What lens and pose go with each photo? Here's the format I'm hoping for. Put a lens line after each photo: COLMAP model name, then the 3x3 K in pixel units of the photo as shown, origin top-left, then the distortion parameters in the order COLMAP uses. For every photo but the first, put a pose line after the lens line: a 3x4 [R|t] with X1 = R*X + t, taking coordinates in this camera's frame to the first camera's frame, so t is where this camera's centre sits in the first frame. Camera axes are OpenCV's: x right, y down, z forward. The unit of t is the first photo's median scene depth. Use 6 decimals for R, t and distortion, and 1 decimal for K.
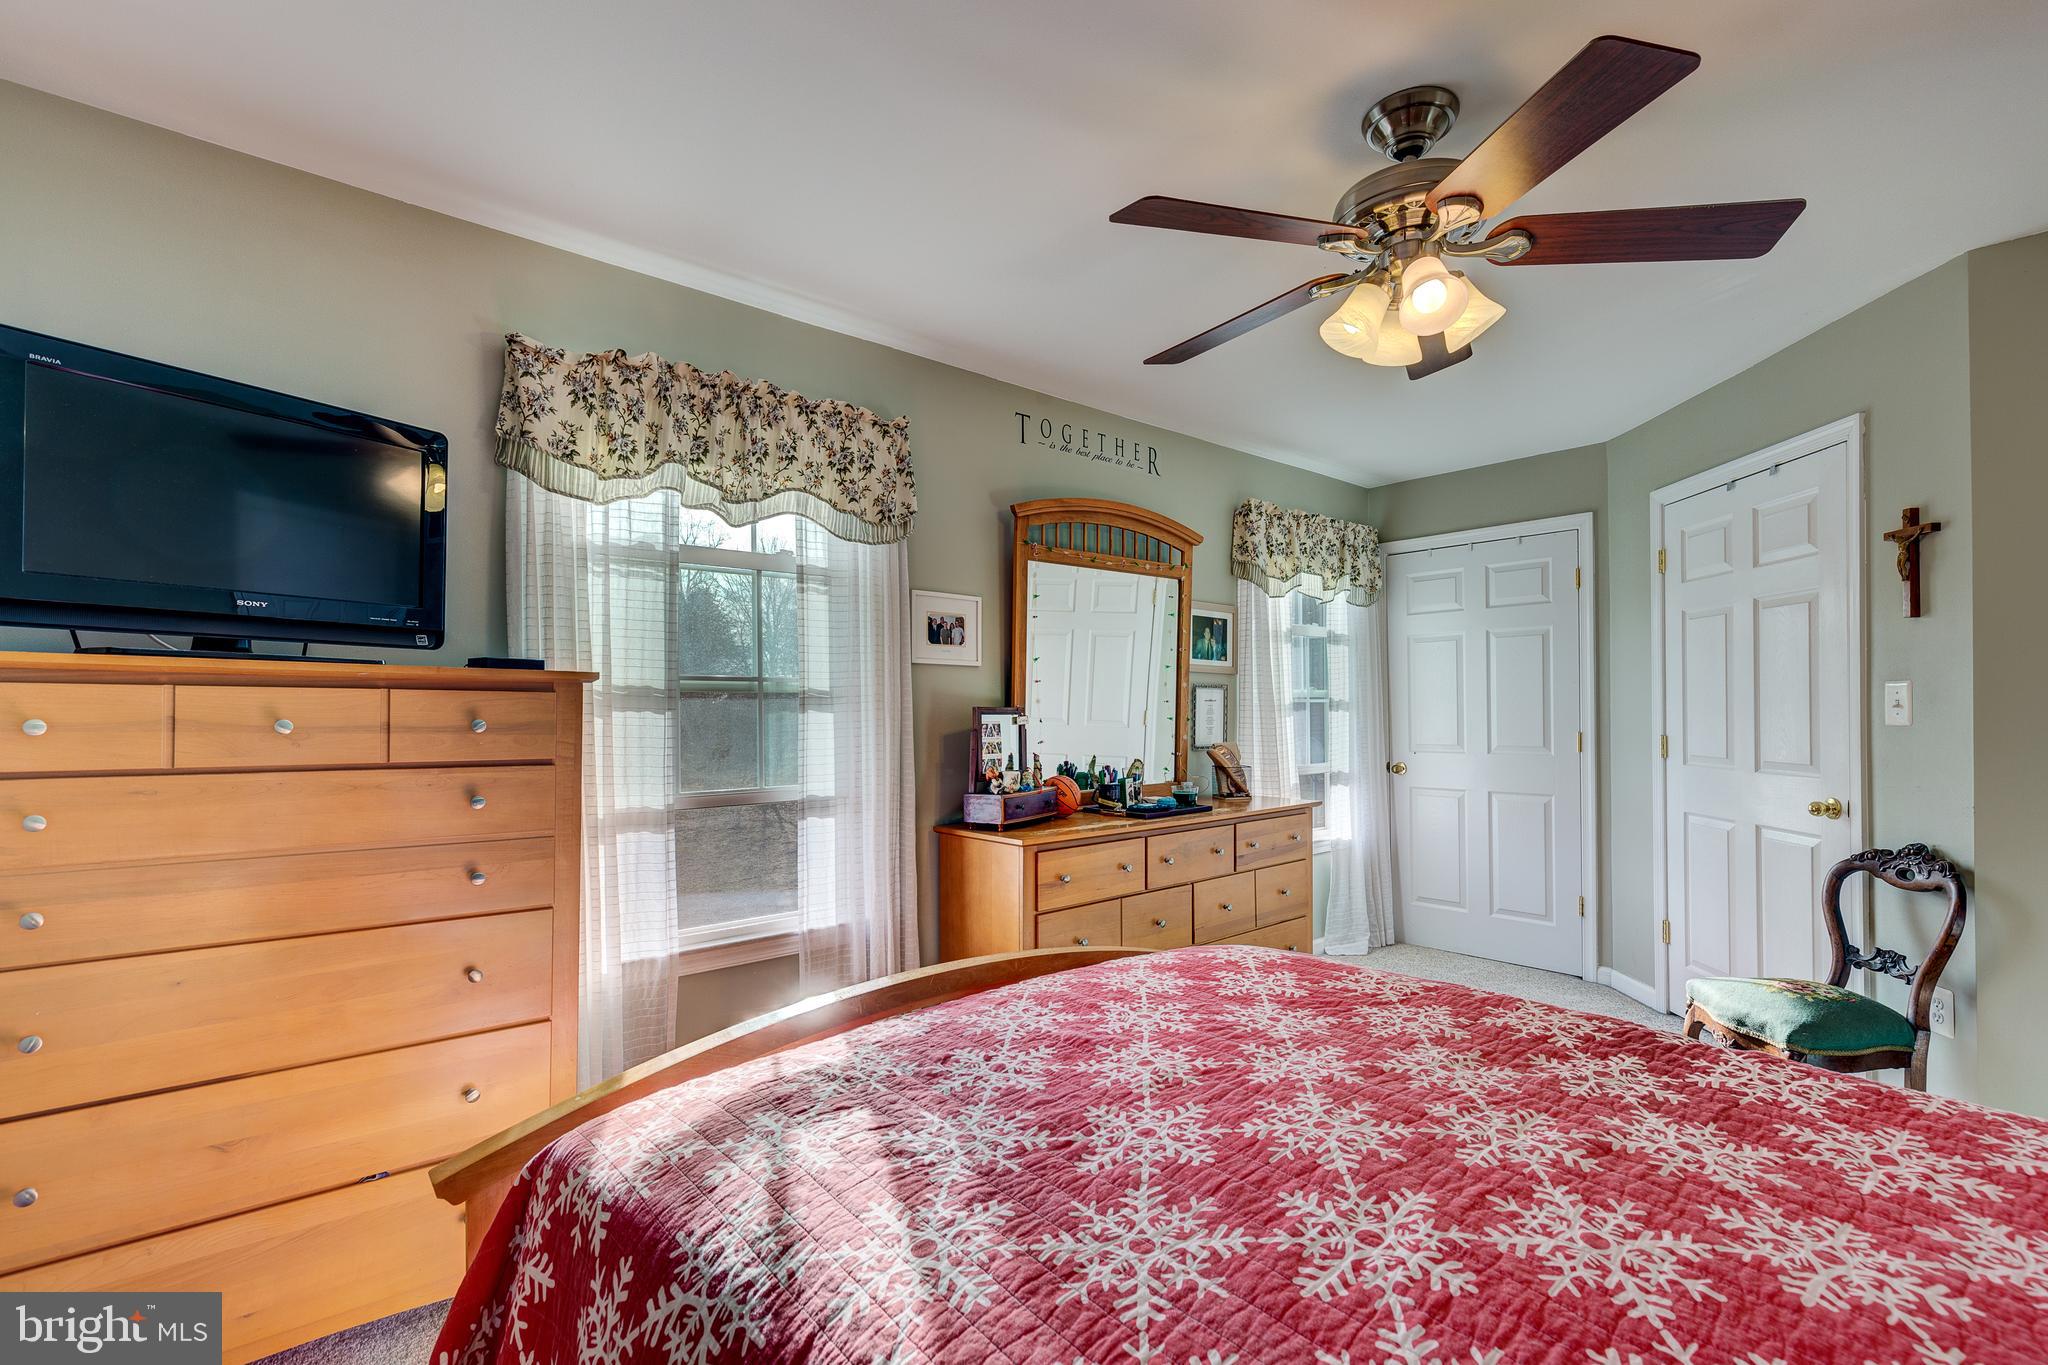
lens RADIAL K [[944.9, 0, 1012.0], [0, 944.9, 699.5], [0, 0, 1]] dist [0.004457, -0.000377]
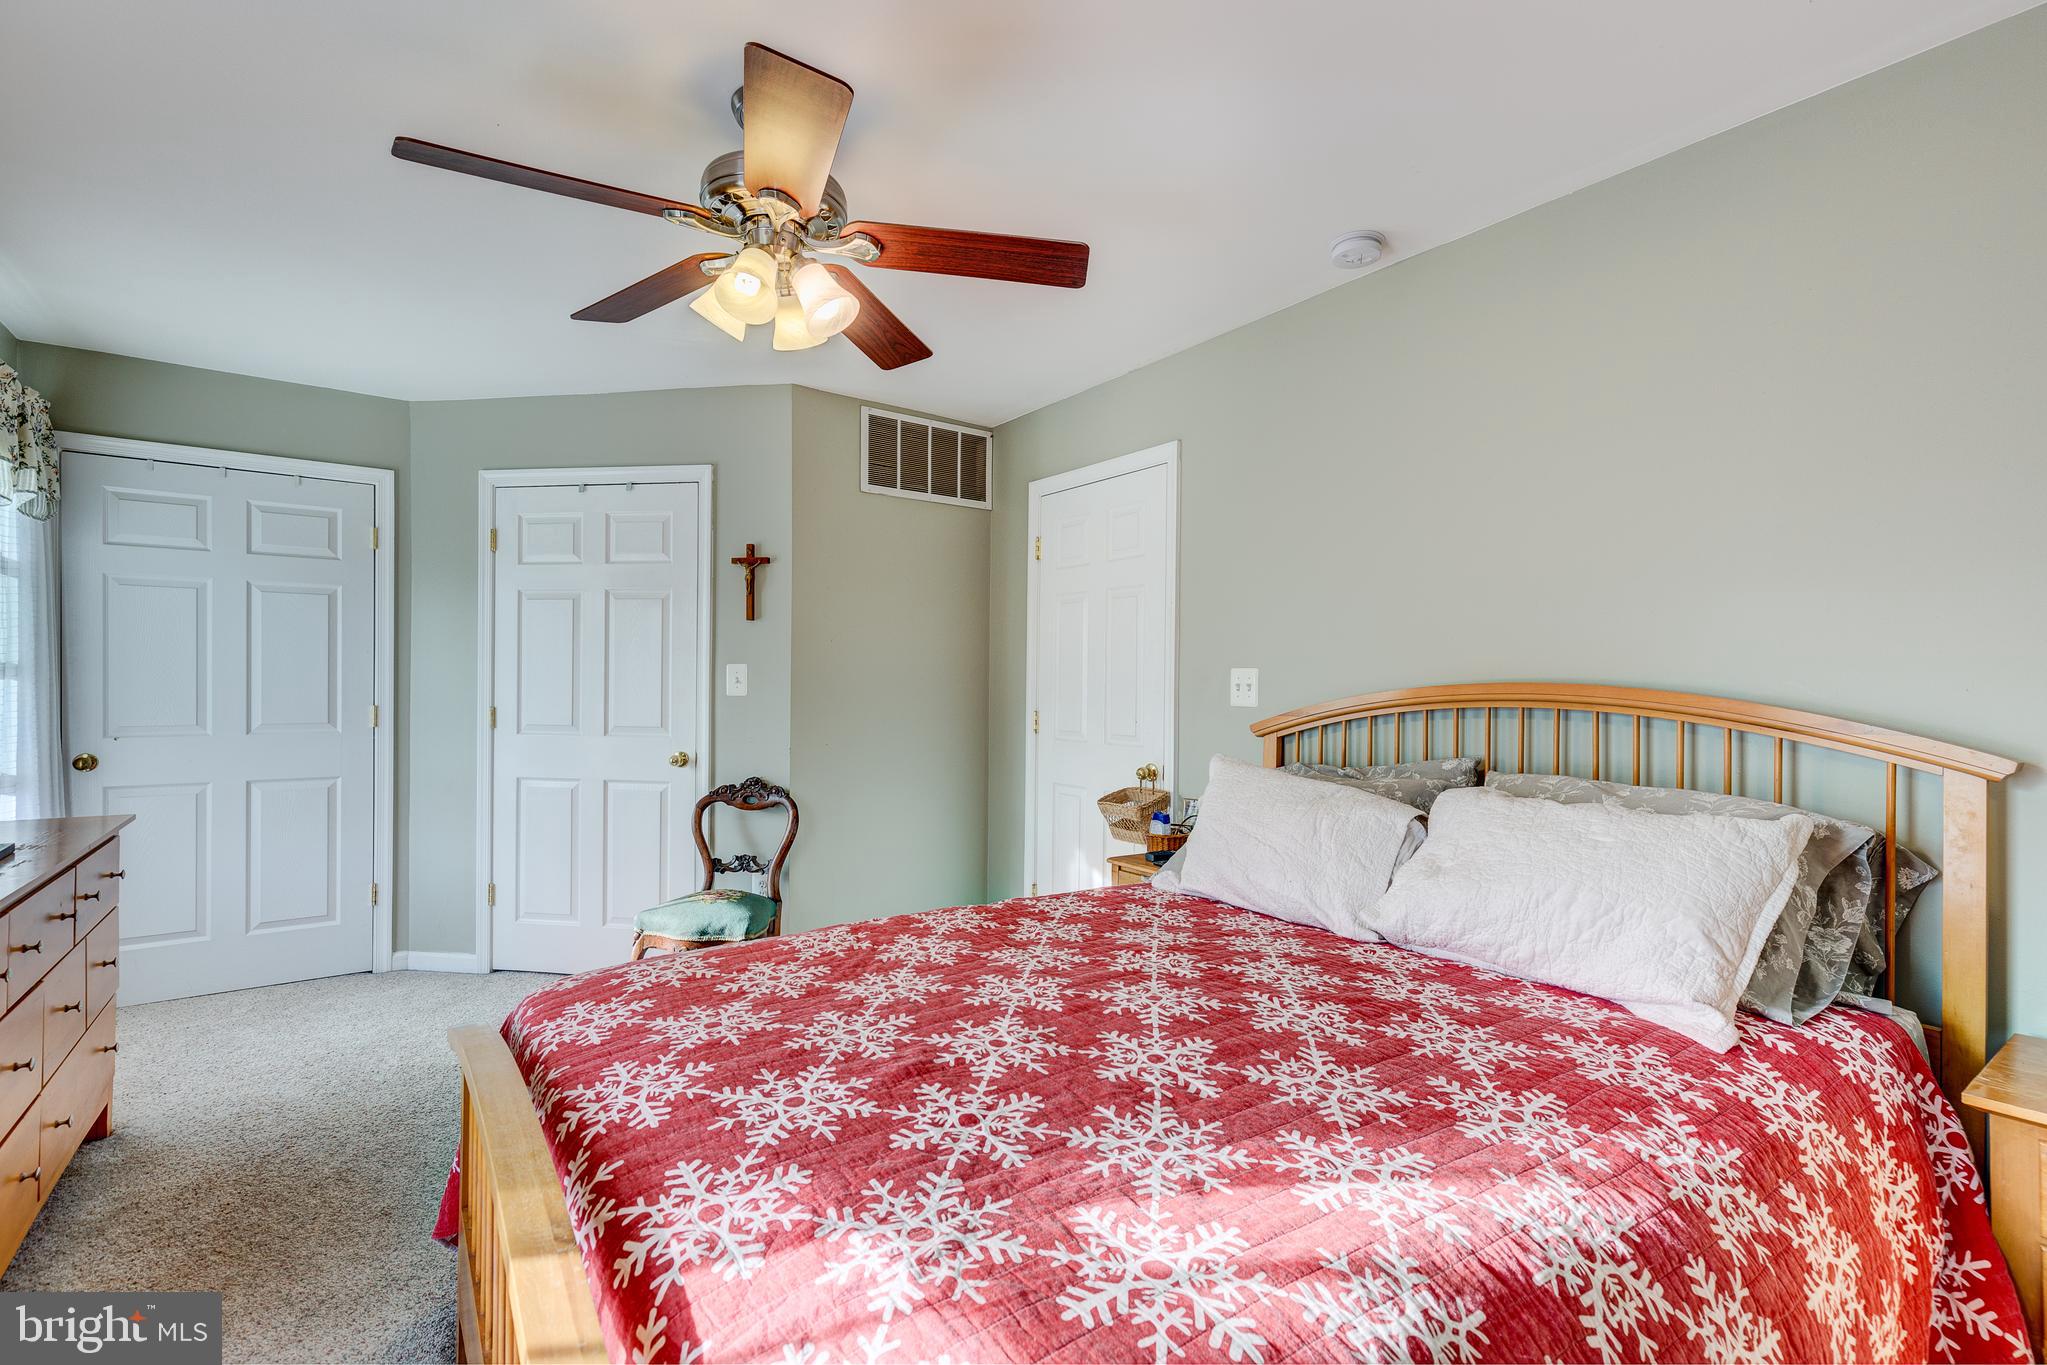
lens RADIAL K [[945.2, 0, 1021.7], [0, 945.2, 670.6], [0, 0, 1]] dist [0.010296, -0.000222]
pose [[0.067153, 0.020807, 0.997526, -0.527306], [-0.020256, 0.999605, -0.019487, 0.011164], [-0.997537, -0.018897, 0.067548, 0.573927]]
